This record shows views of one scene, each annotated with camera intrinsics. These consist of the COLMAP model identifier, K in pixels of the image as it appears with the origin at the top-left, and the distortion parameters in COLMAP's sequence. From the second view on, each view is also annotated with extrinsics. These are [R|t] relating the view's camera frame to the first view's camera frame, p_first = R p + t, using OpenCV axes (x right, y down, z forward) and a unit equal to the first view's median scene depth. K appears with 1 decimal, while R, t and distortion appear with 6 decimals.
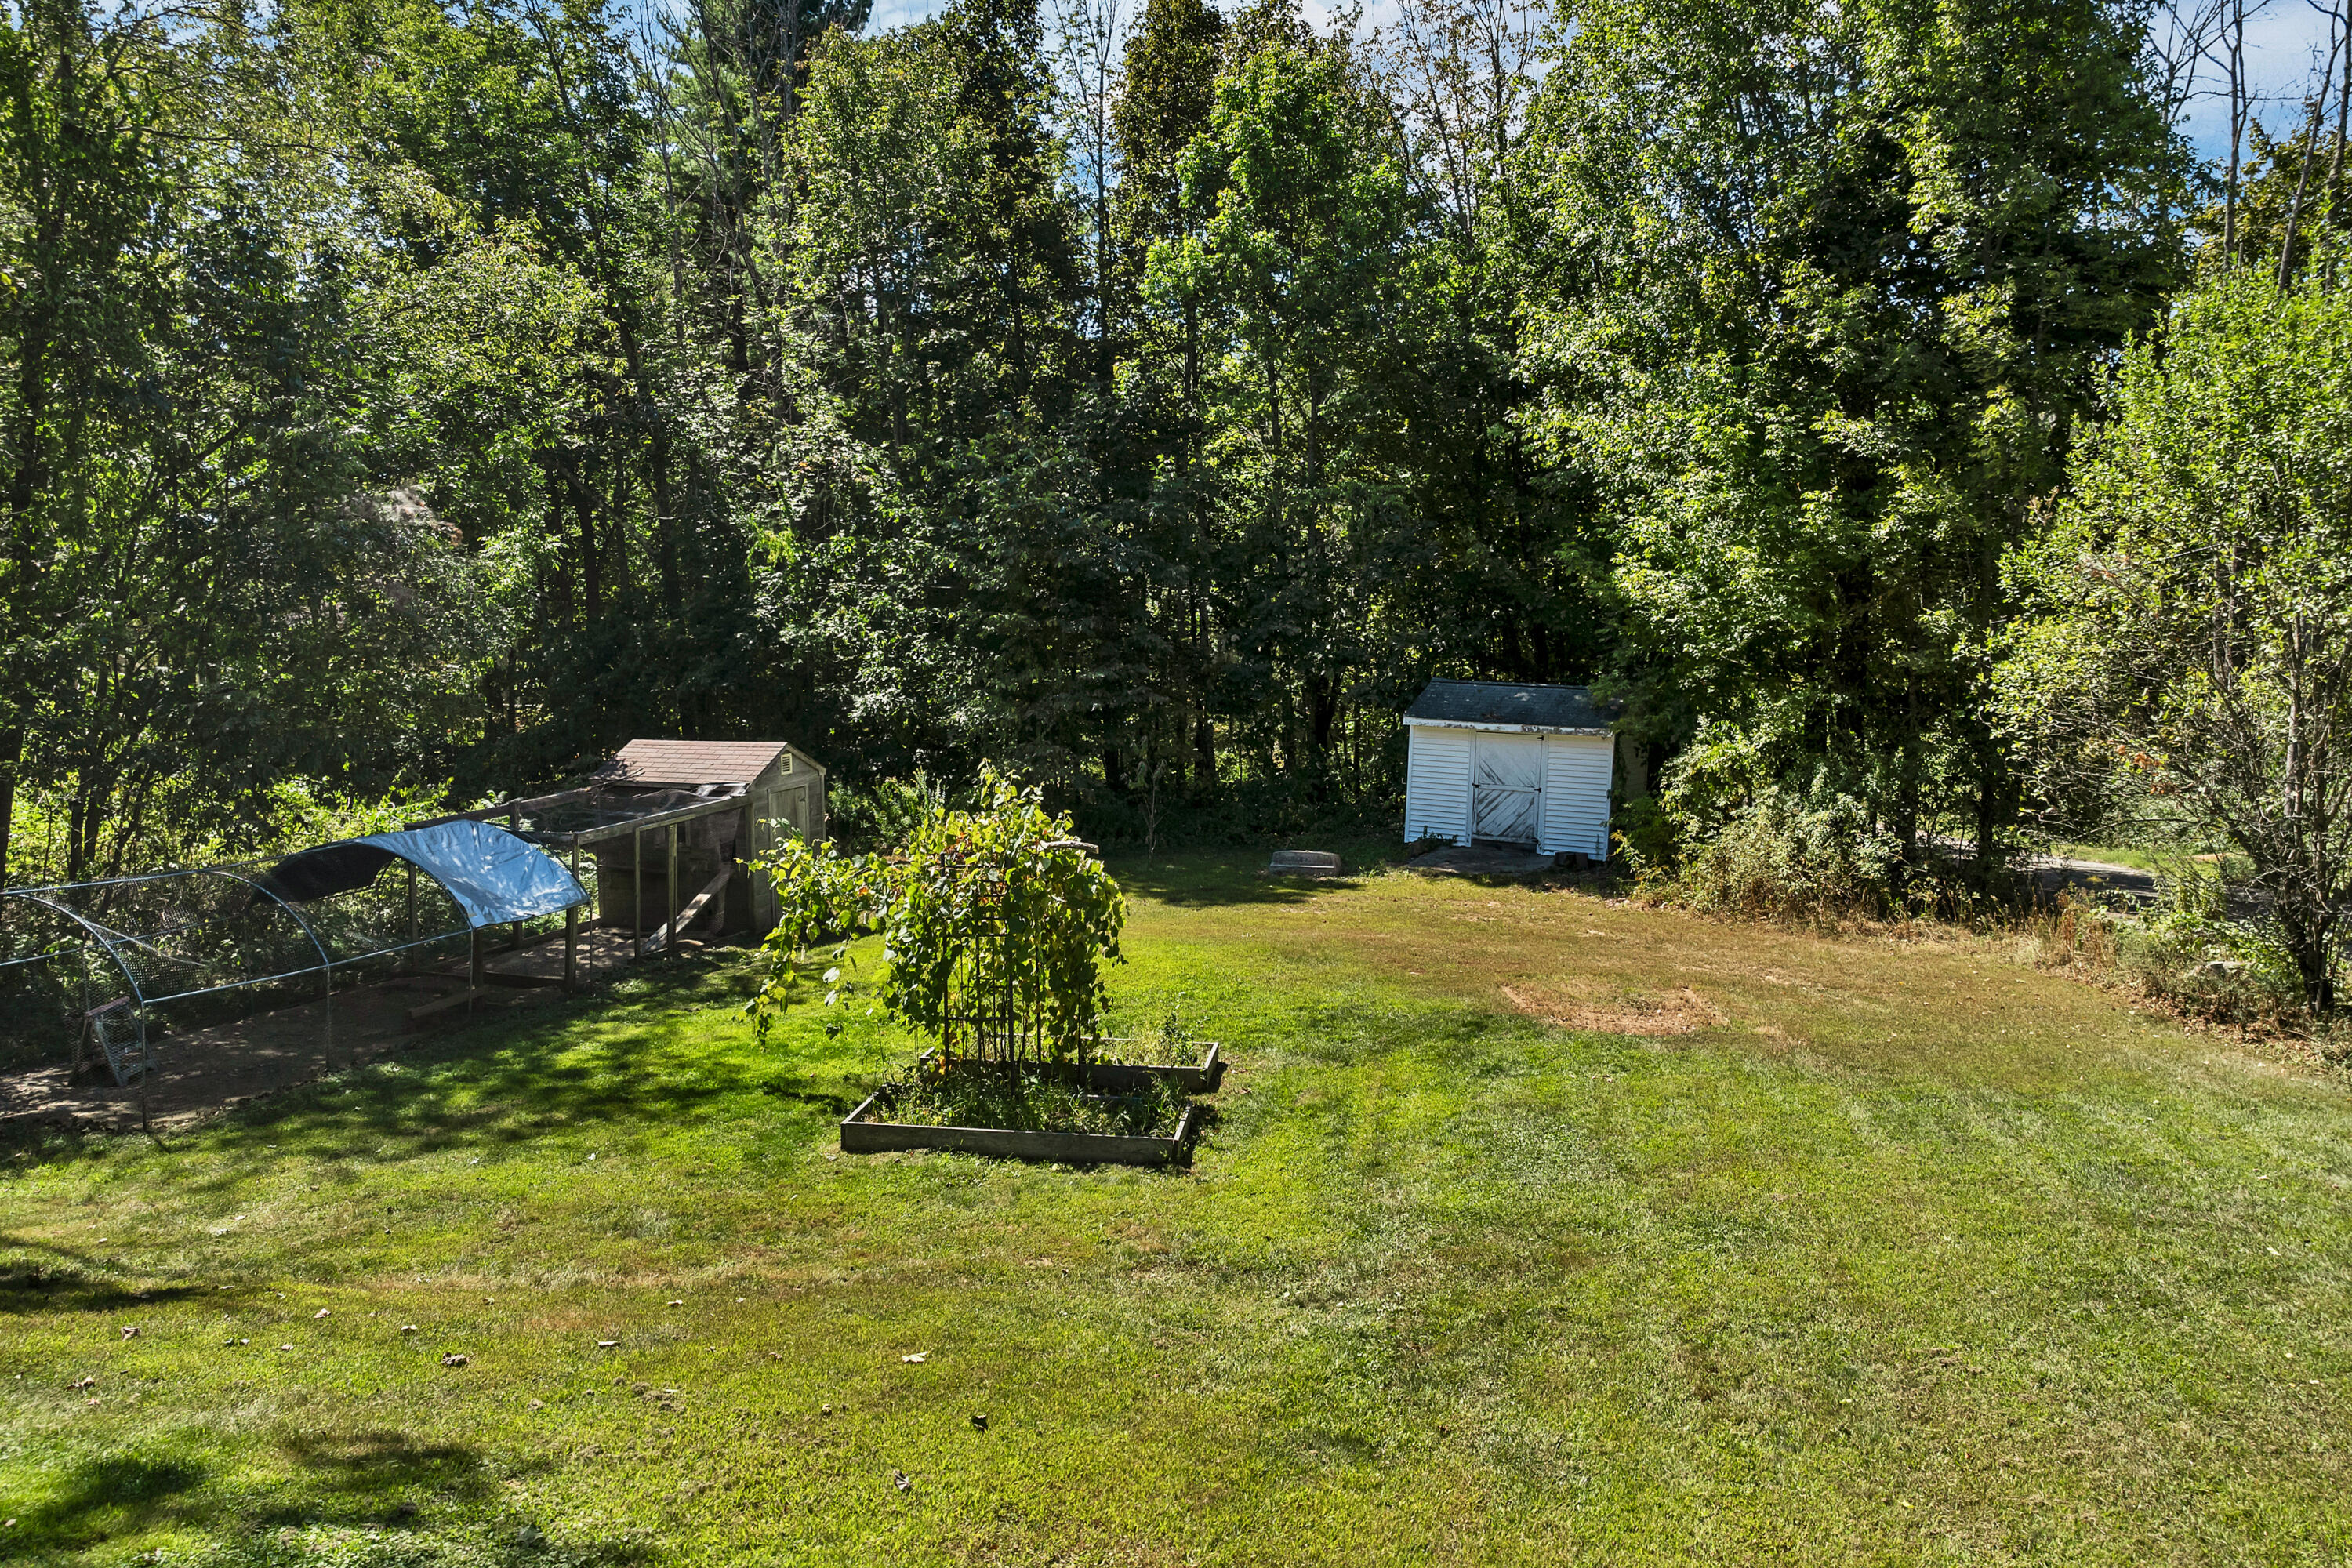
lens RADIAL K [[1691.5, 0, 1158.6], [0, 1691.5, 769.2], [0, 0, 1]] dist [-0.046032, 0.004606]
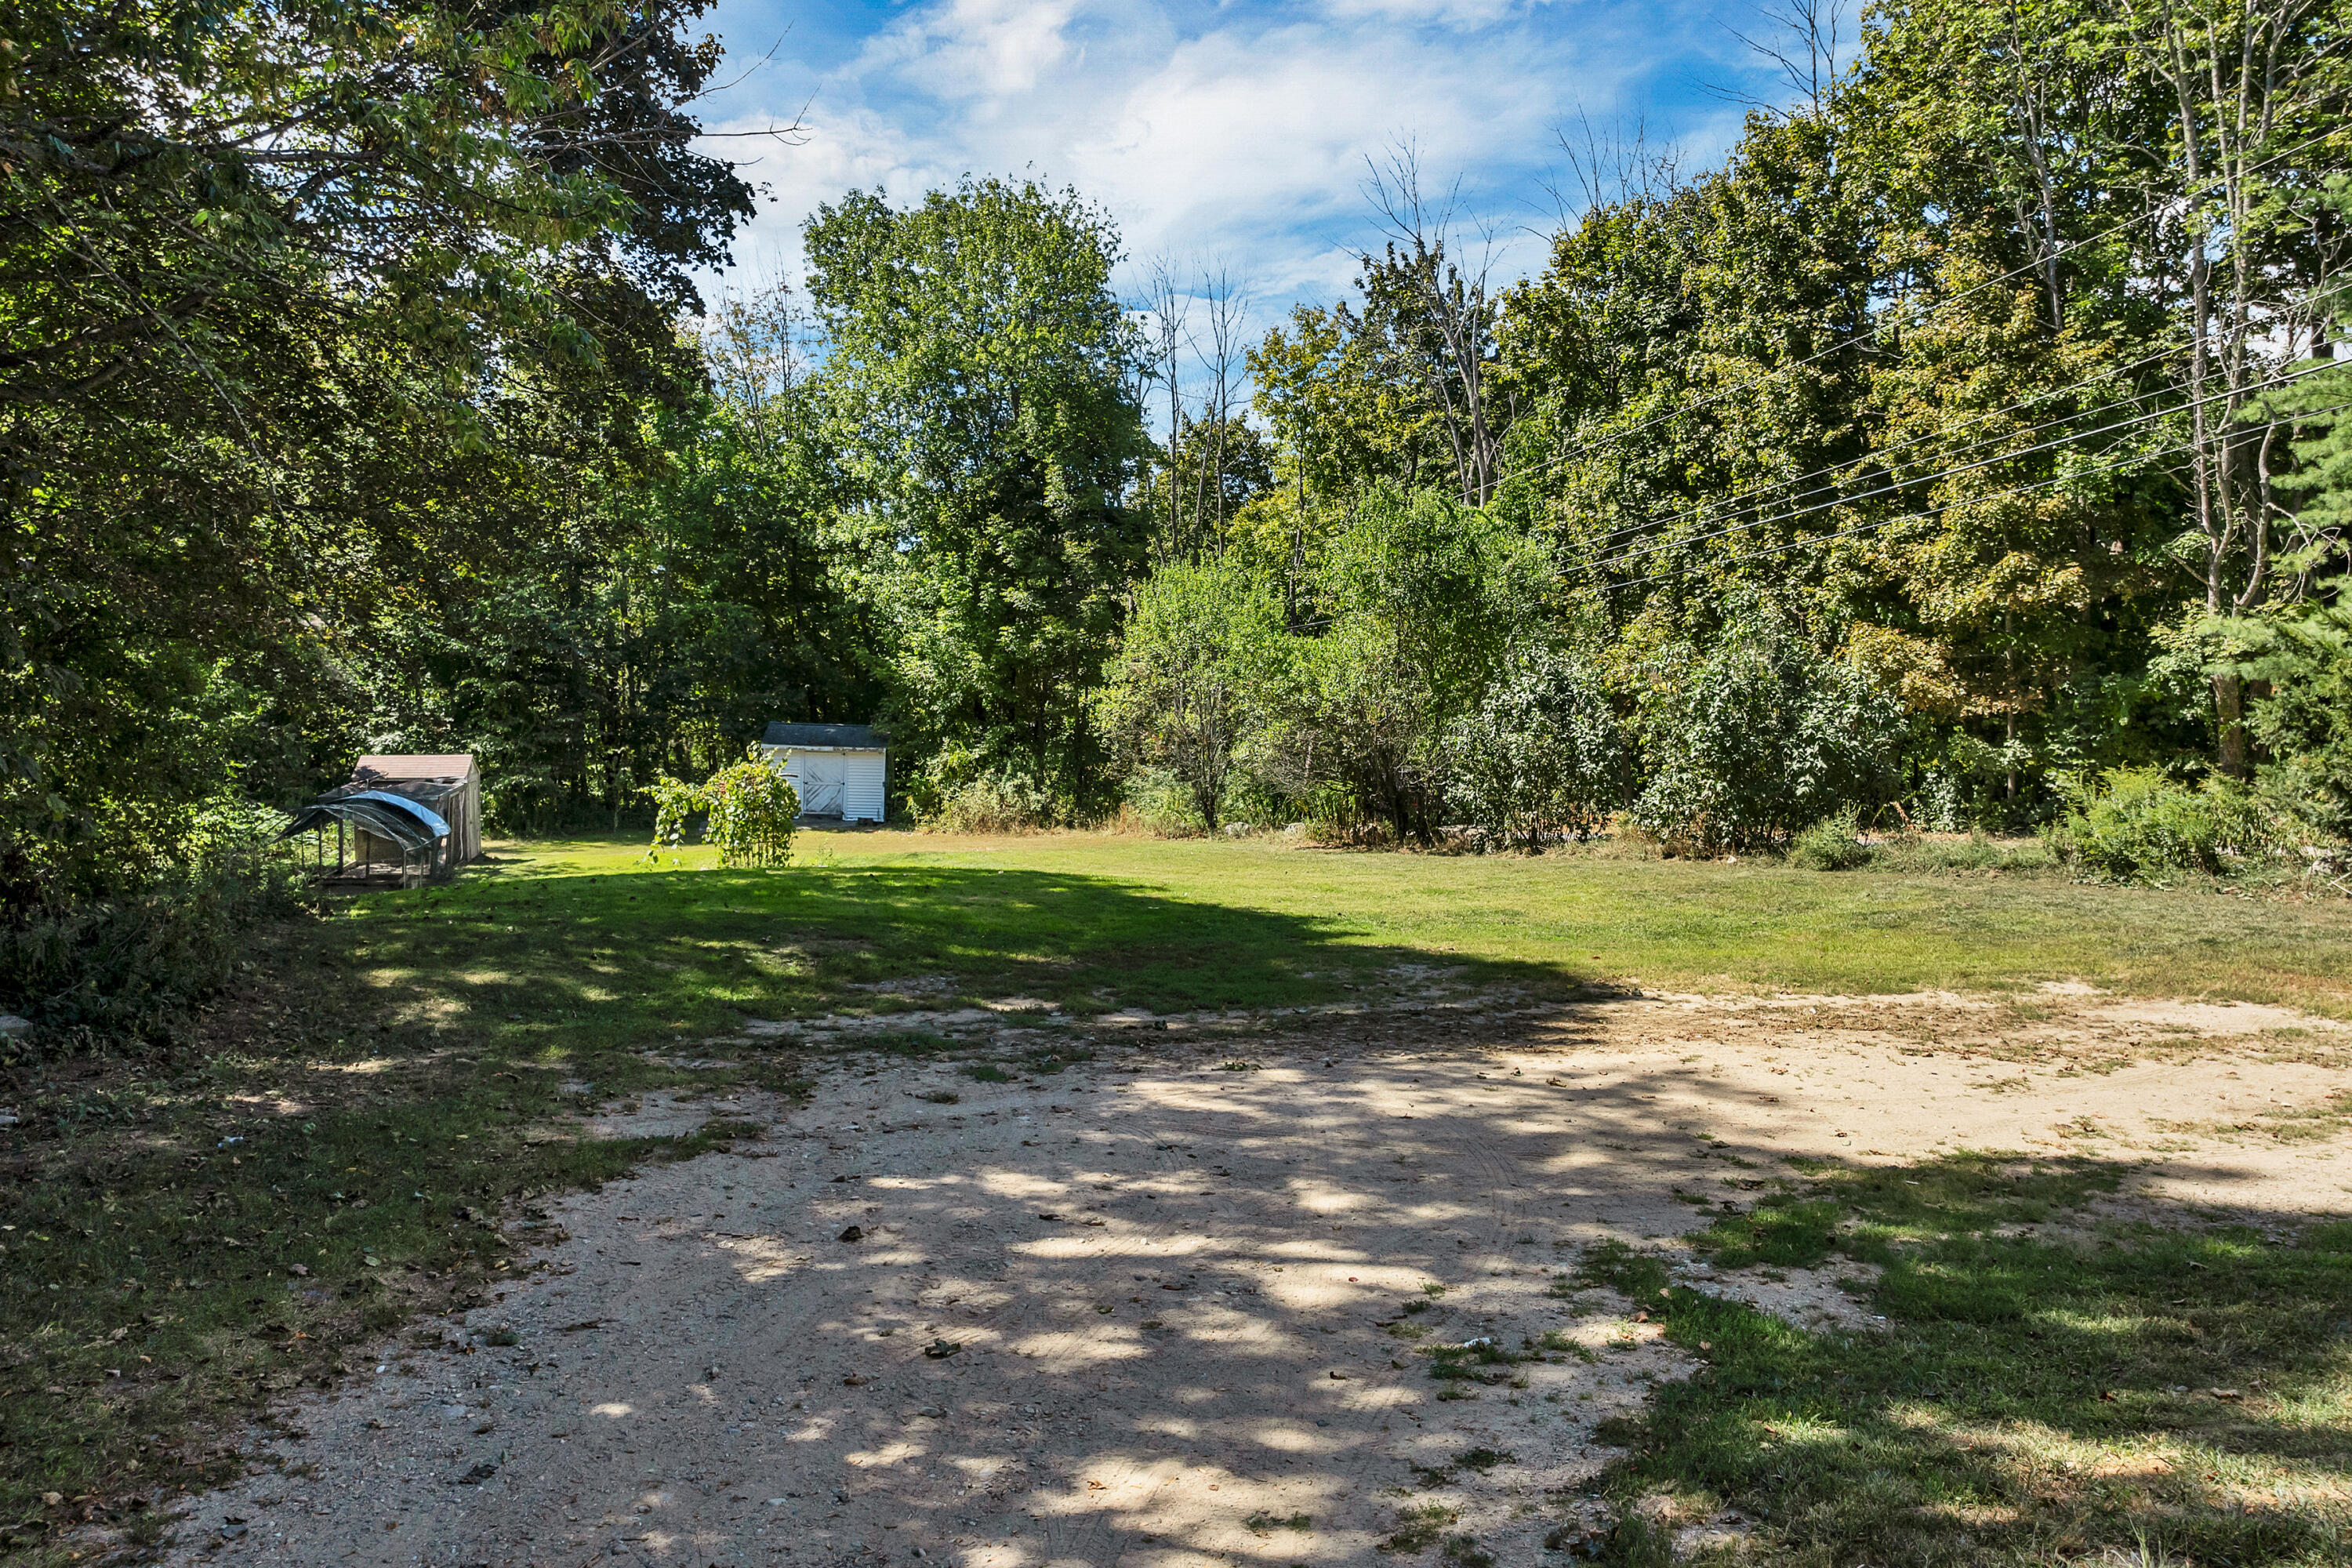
lens RADIAL K [[1691.5, 0, 1182.4], [0, 1691.5, 786.9], [0, 0, 1]] dist [-0.046032, 0.004606]
pose [[0.839217, -0.021751, 0.543361, -0.503995], [0.038941, 0.999038, -0.020152, 0.075168], [-0.542400, 0.038071, 0.839257, -0.772832]]
